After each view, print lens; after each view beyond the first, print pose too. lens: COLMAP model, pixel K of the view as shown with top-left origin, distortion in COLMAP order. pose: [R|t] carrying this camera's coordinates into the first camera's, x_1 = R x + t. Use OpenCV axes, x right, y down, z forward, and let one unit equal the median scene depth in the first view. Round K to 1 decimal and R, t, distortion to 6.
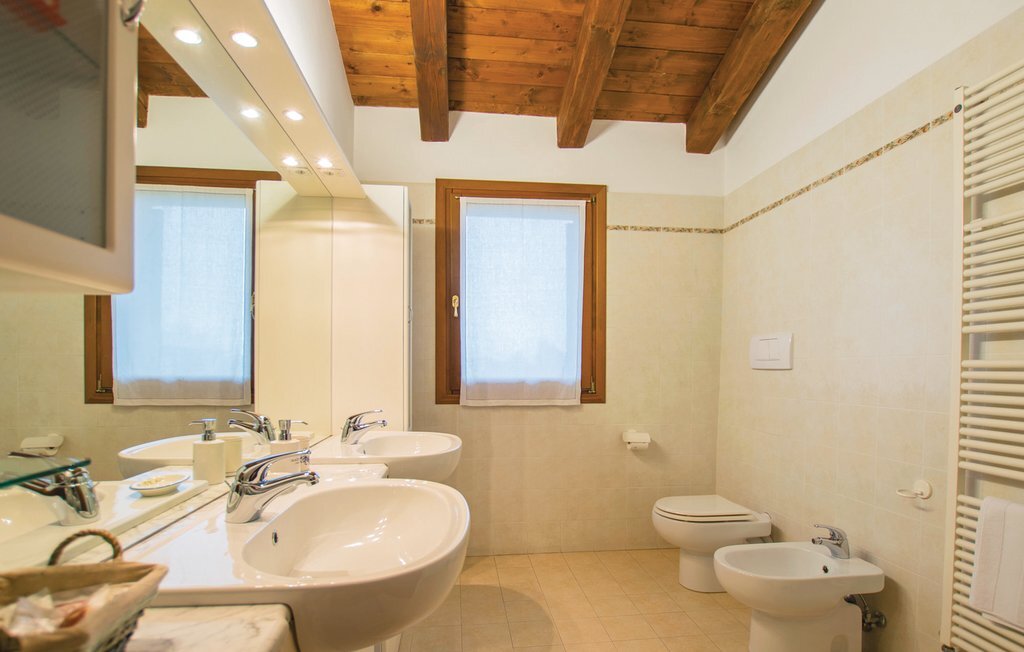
lens RADIAL K [[520.8, 0, 512.3], [0, 520.8, 357.1], [0, 0, 1]] dist [-0.000241, -0.000031]
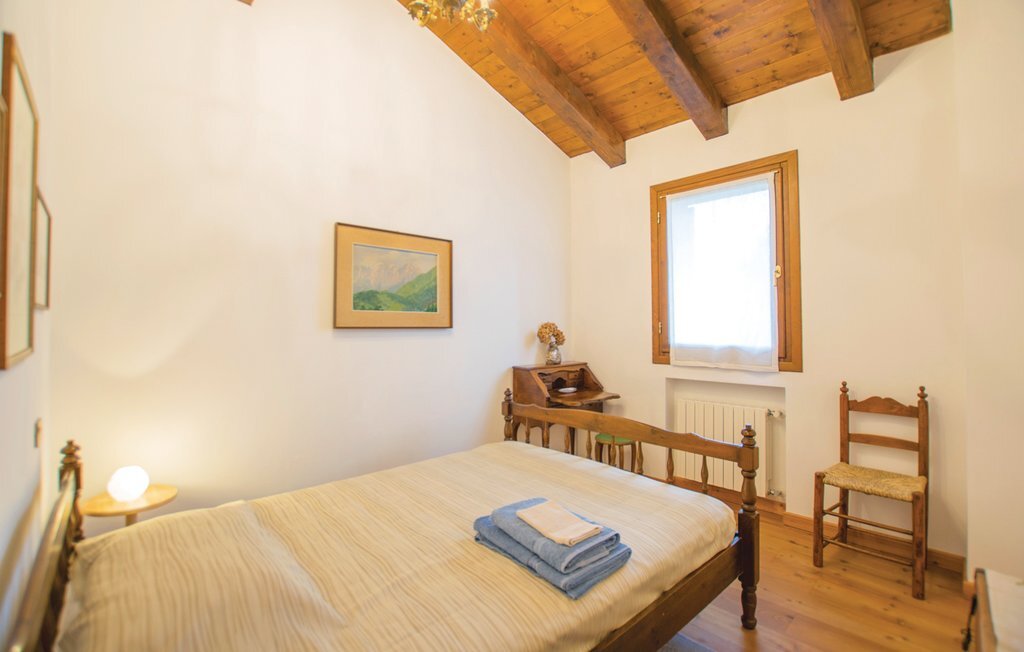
lens RADIAL K [[457.1, 0, 512.0], [0, 457.1, 326.0], [0, 0, 1]] dist [-0.028779, 0.000061]
pose [[0.592917, 0.000803, -0.805263, 0.542084], [0.001445, 0.999997, 0.002061, -0.000615], [0.805262, -0.002386, 0.592914, 0.063440]]
